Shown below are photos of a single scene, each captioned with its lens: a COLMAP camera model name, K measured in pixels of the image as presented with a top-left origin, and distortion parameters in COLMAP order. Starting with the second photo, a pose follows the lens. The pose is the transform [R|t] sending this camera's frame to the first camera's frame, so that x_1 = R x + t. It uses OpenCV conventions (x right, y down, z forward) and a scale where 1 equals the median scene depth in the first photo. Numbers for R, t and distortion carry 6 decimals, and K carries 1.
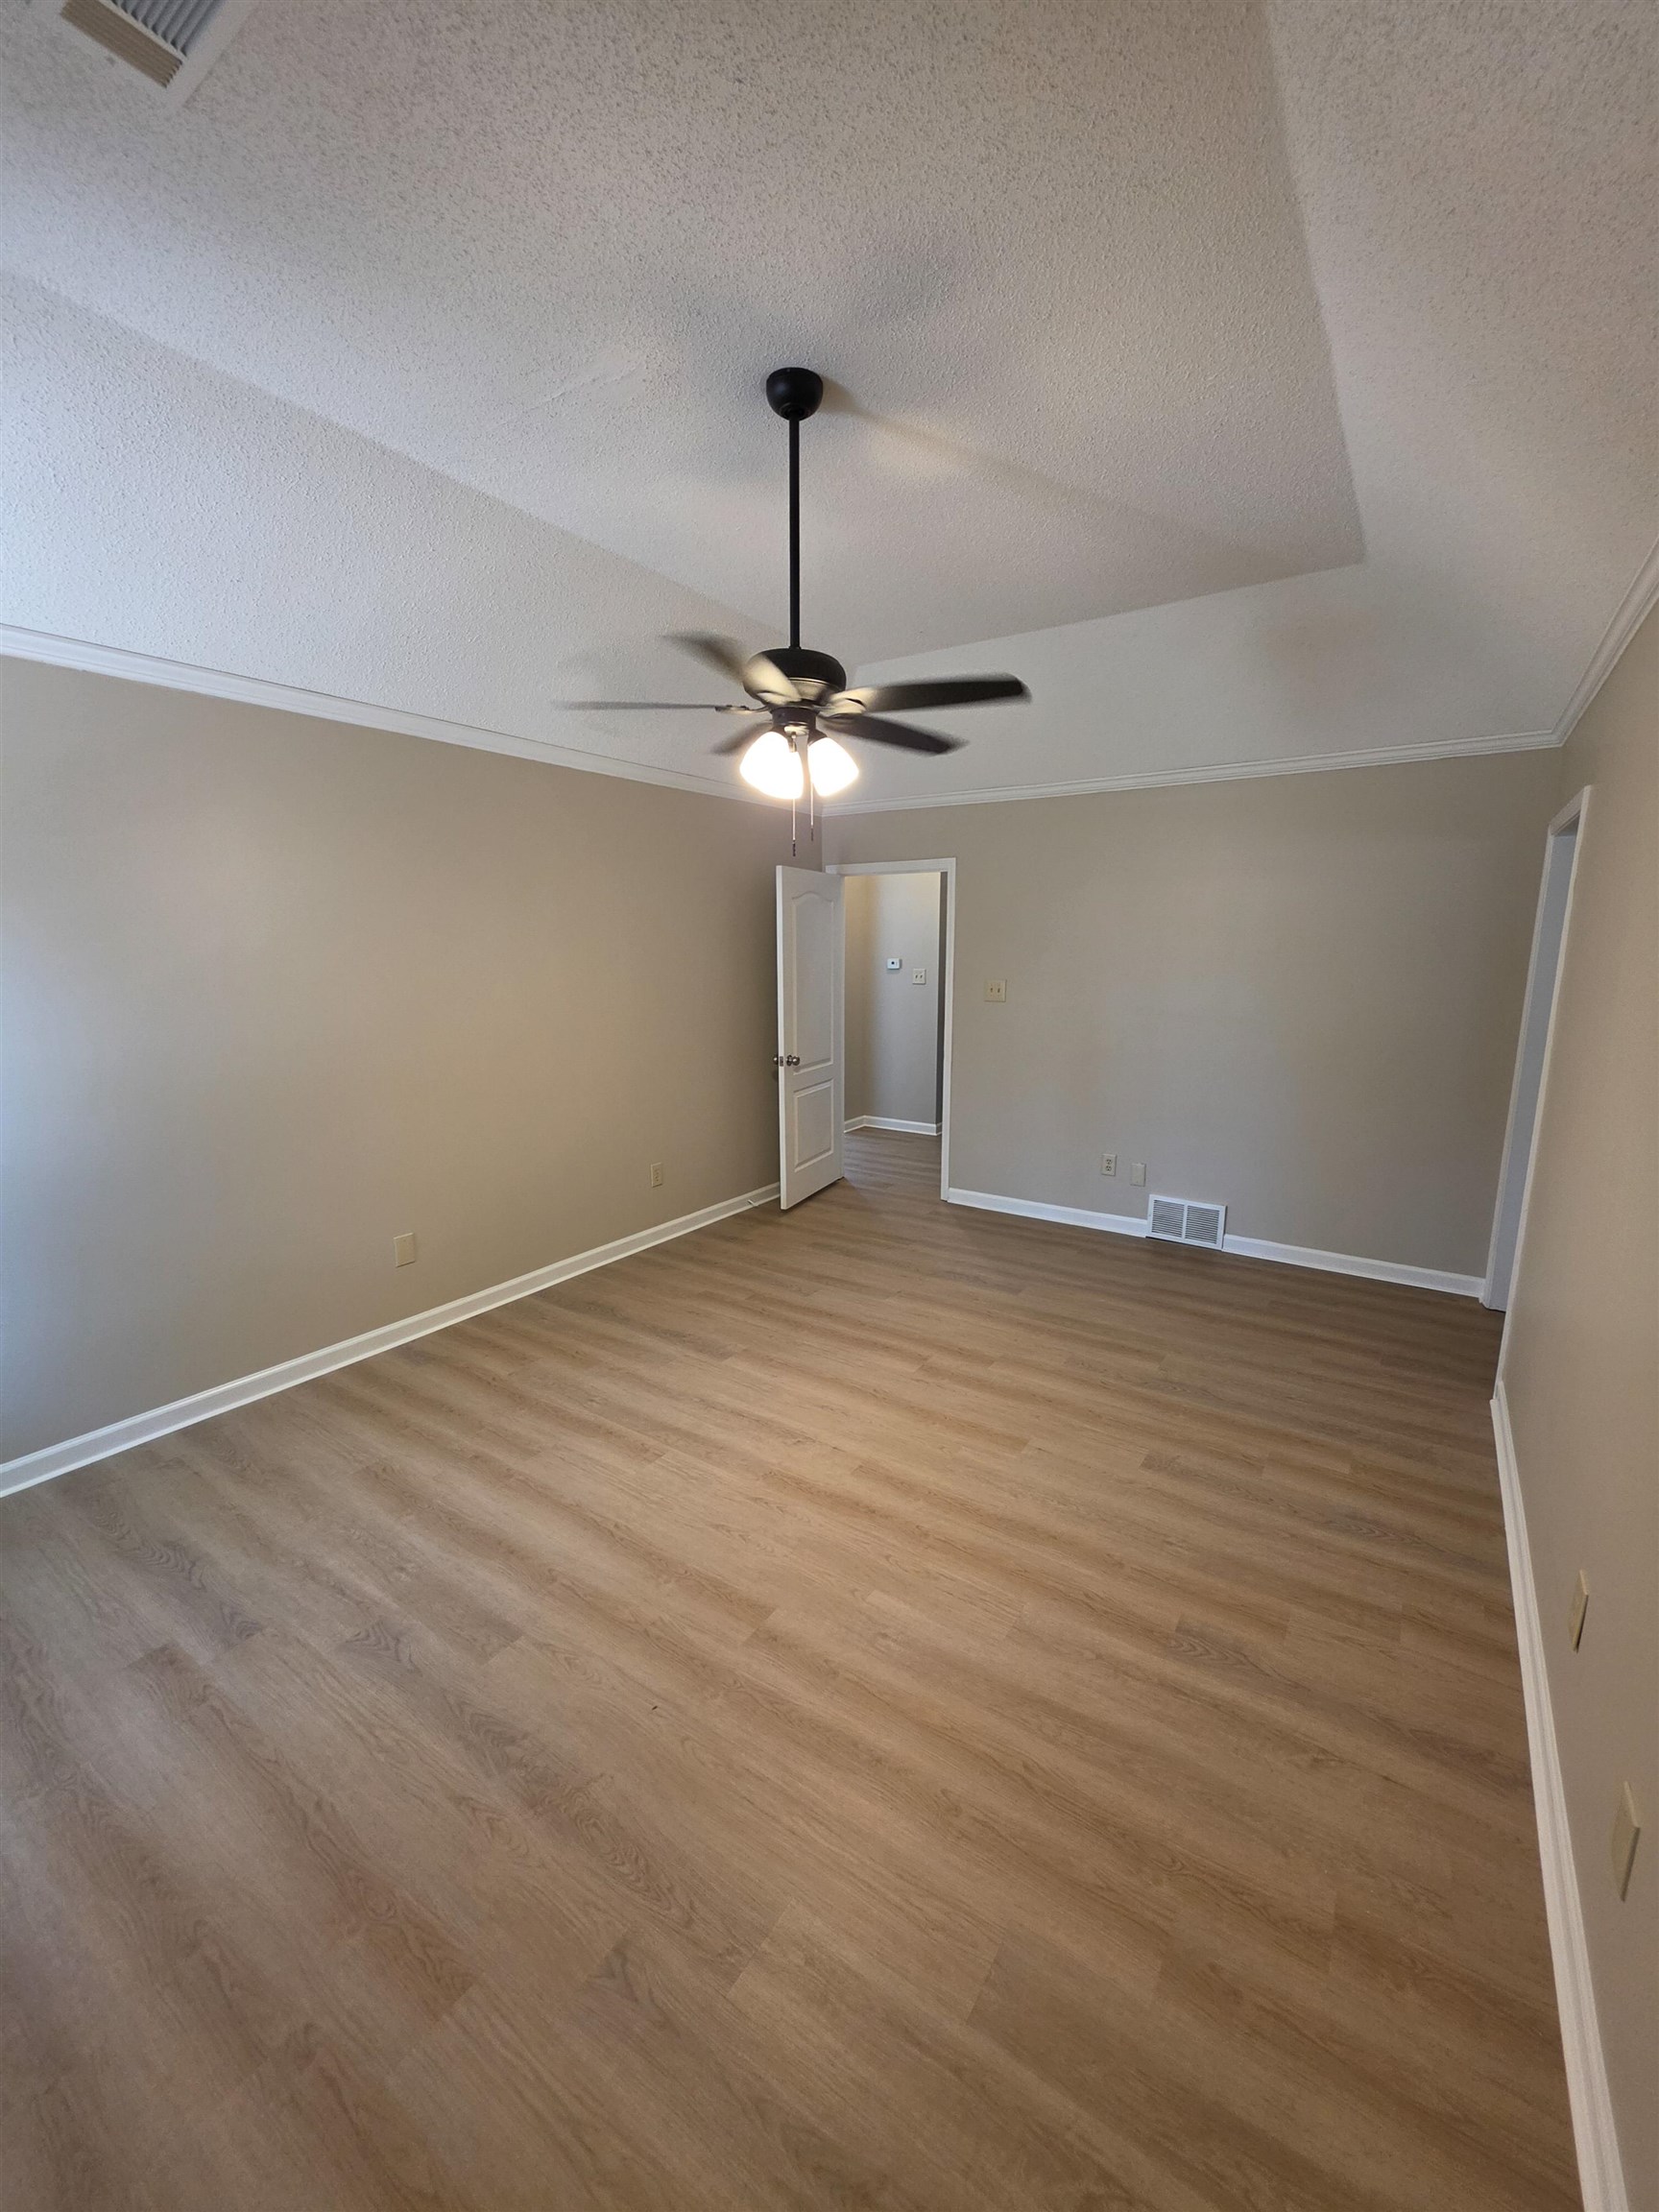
lens RADIAL K [[941.7, 0, 813.0], [0, 941.7, 1114.9], [0, 0, 1]] dist [-0.012591, 0.000974]
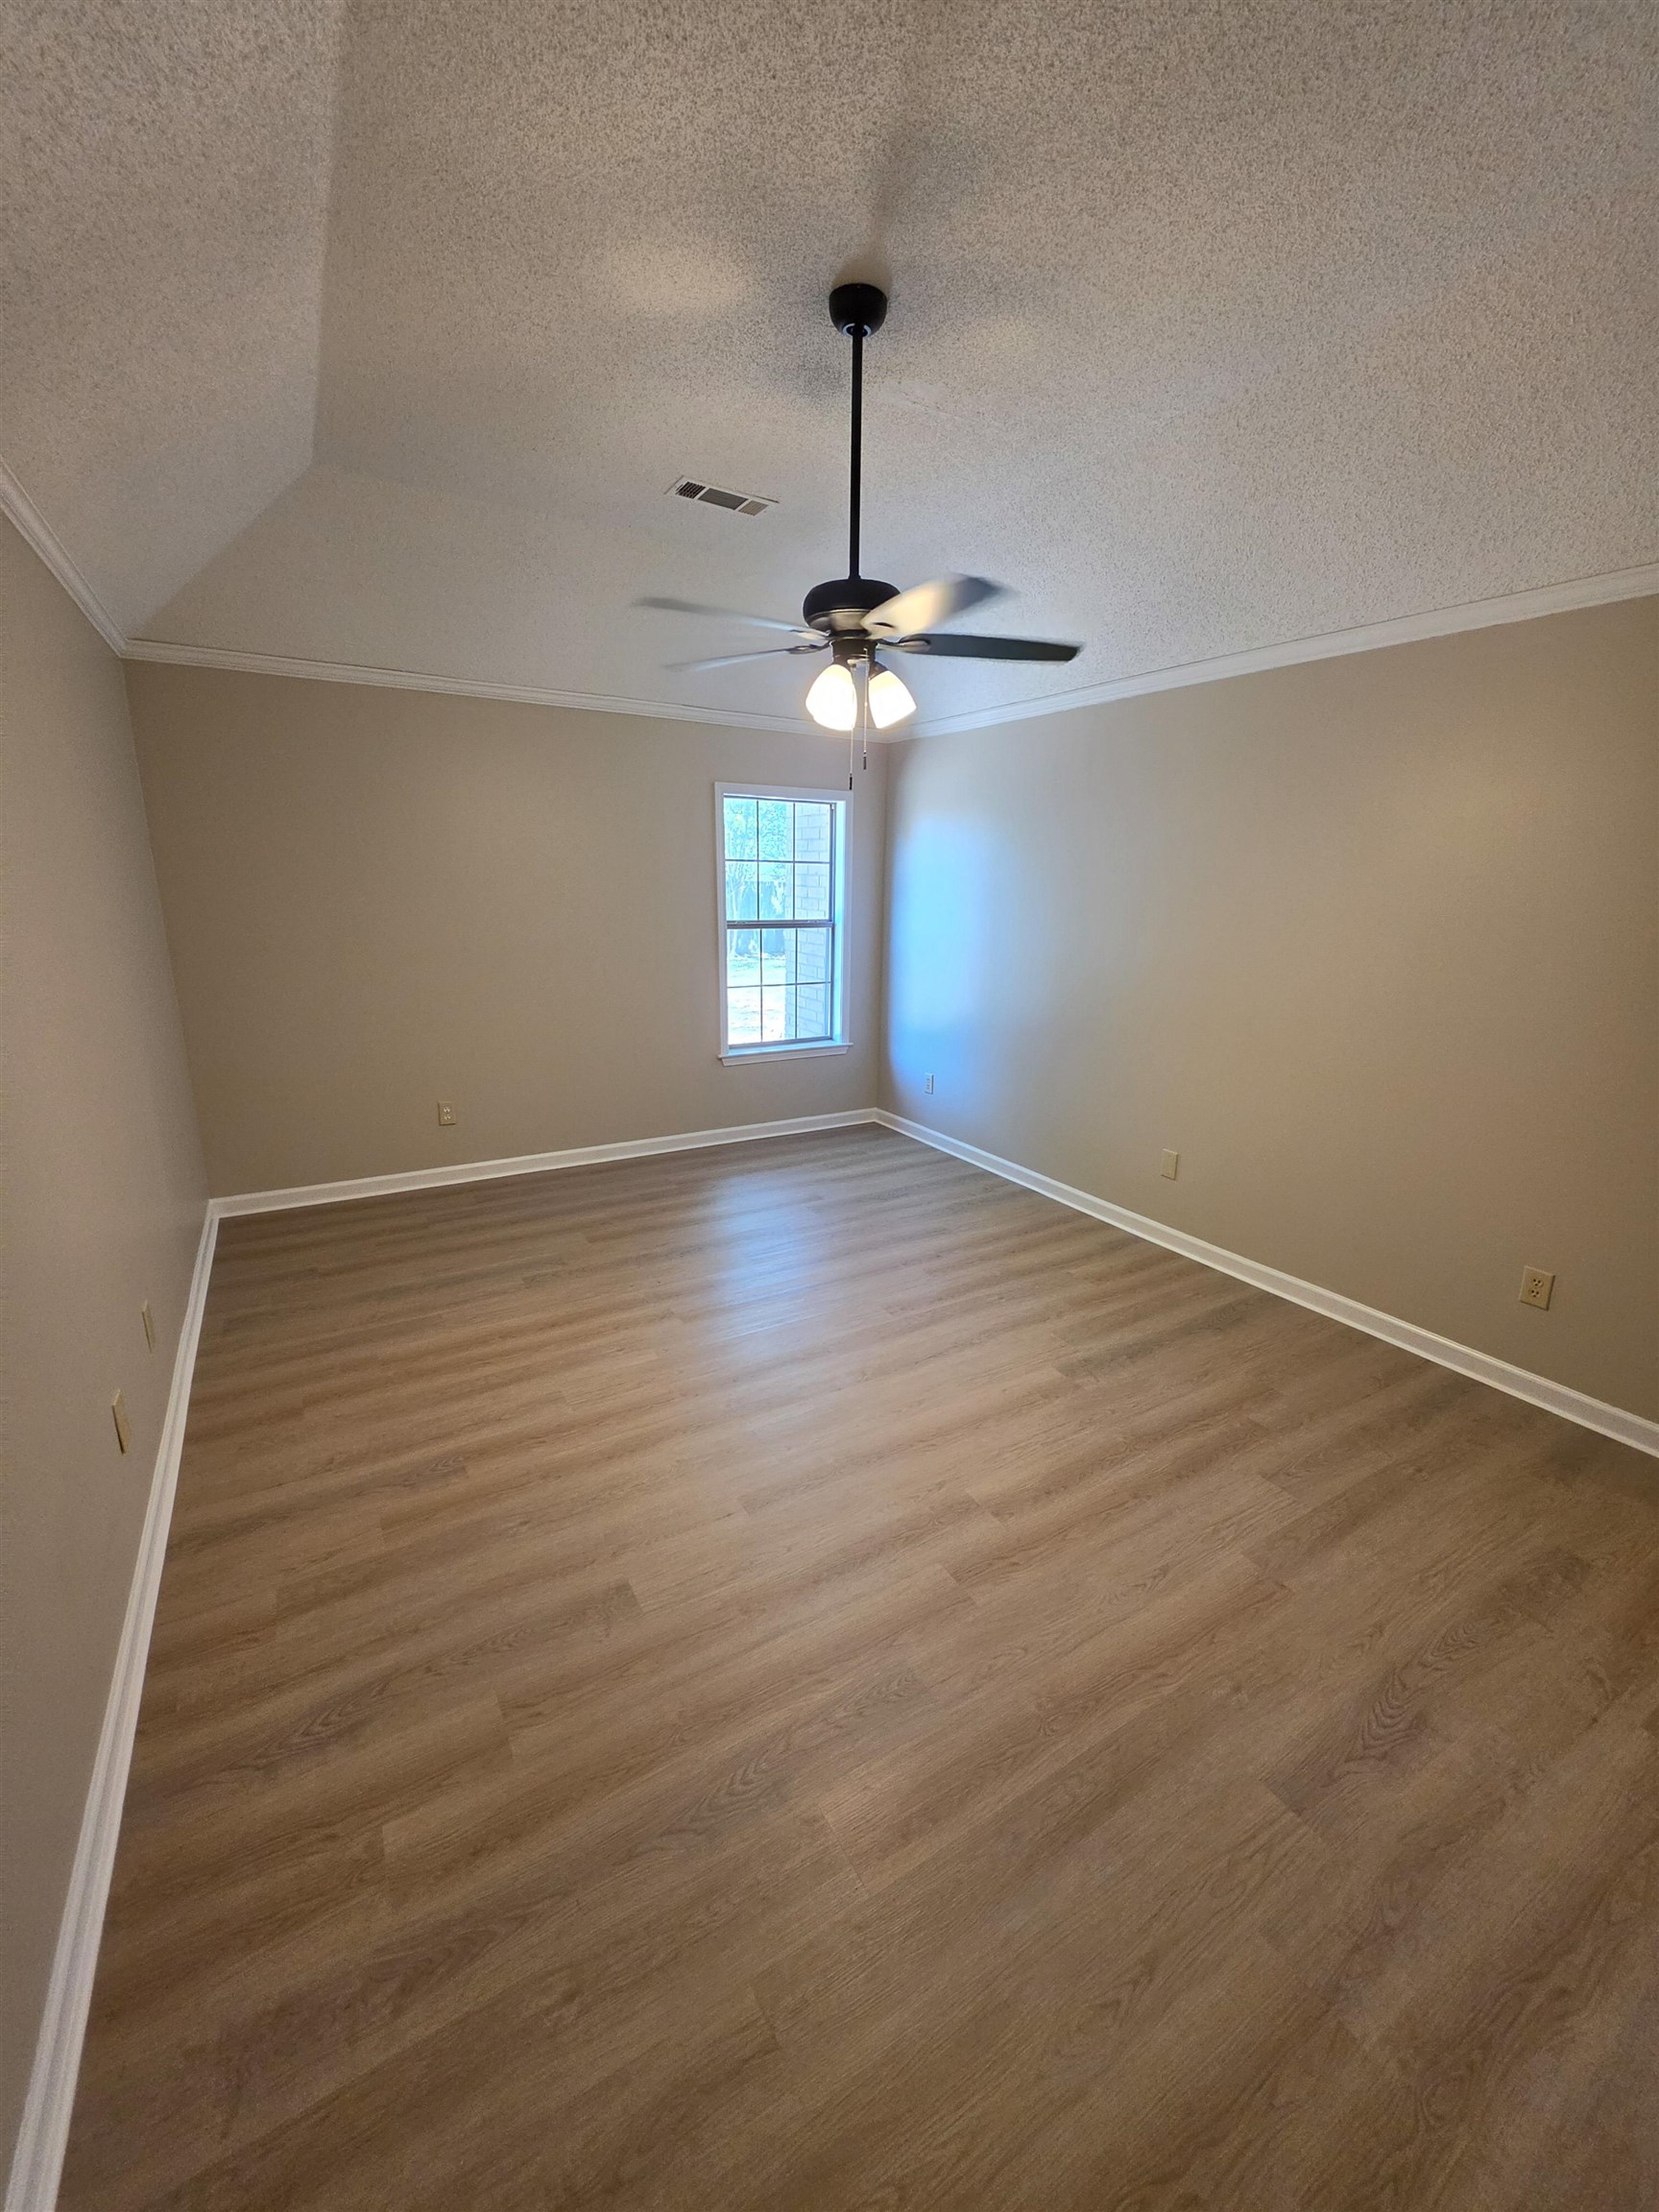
lens RADIAL K [[941.7, 0, 838.4], [0, 941.7, 1097.5], [0, 0, 1]] dist [-0.012591, 0.000974]
pose [[-0.450344, 0.199208, -0.870348, 0.834210], [-0.179322, 0.934750, 0.306735, -0.239873], [0.874662, 0.294209, -0.385237, 1.303698]]
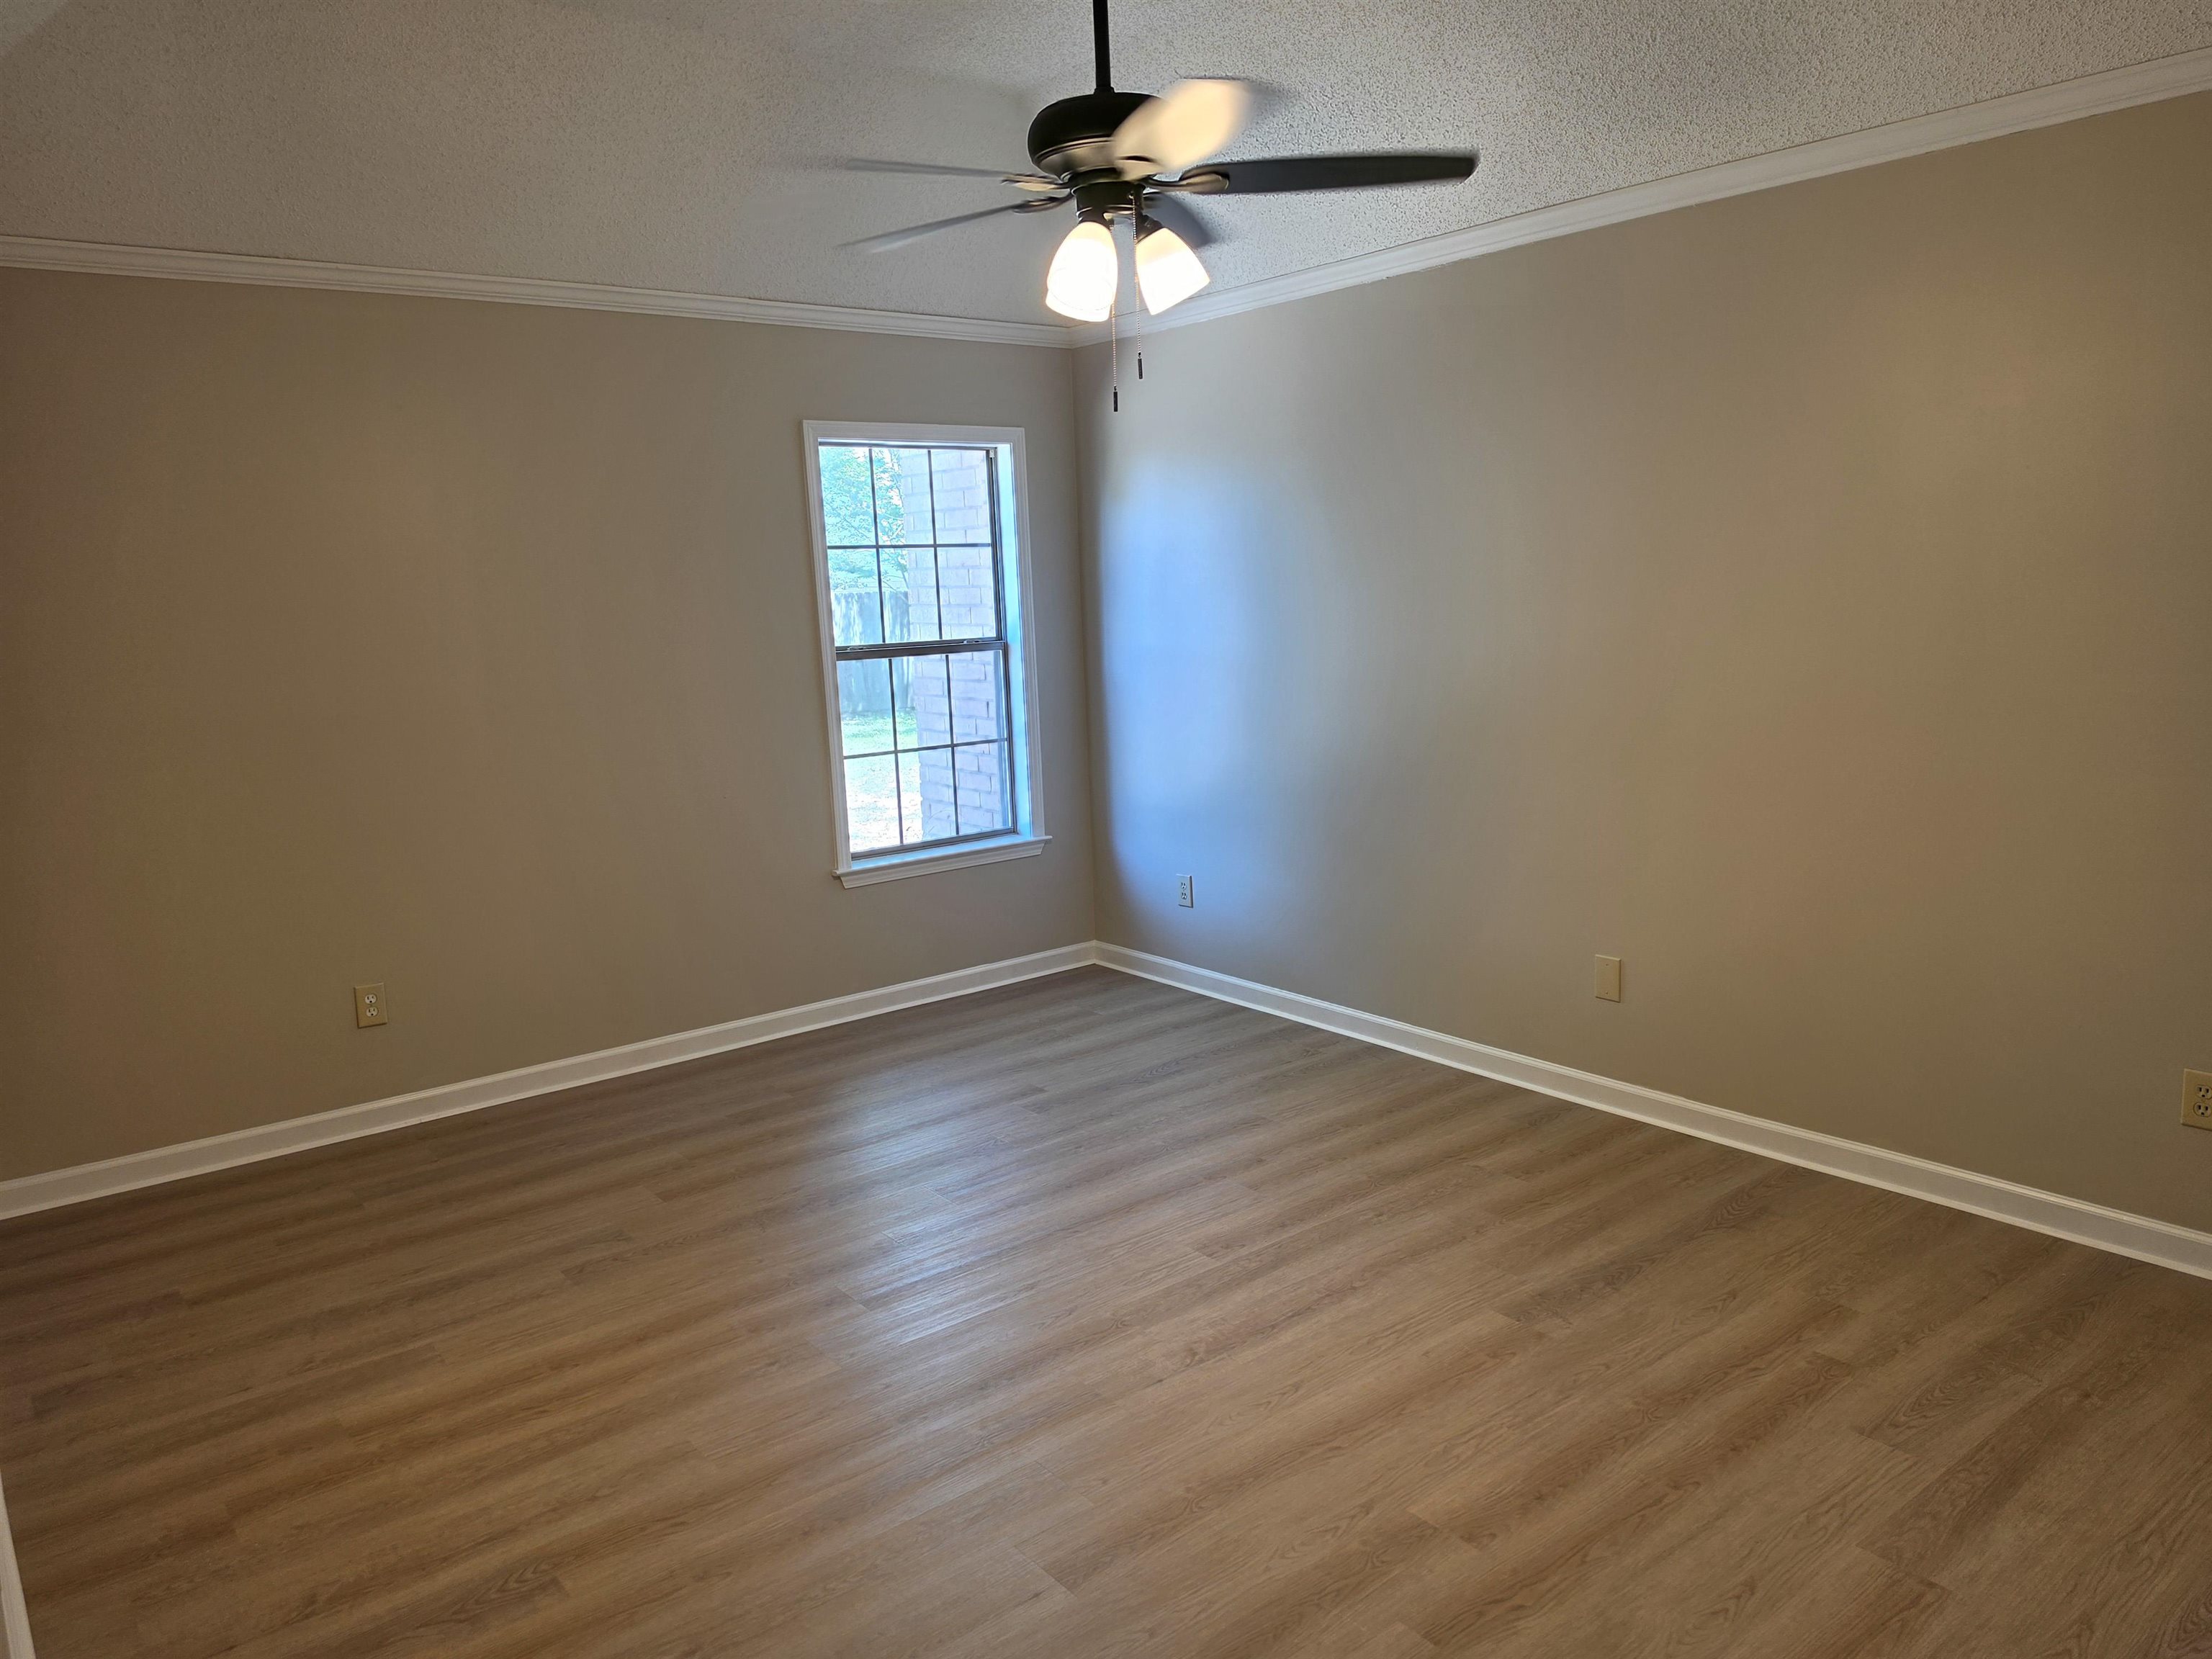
lens RADIAL K [[1621.3, 0, 1105.4], [0, 1621.3, 816.9], [0, 0, 1]] dist [0.043992, -0.077130]
pose [[-0.340927, 0.154848, -0.927249, 0.951324], [-0.131648, 0.968758, 0.210184, -0.210004], [0.930826, 0.193727, -0.309890, 1.231992]]
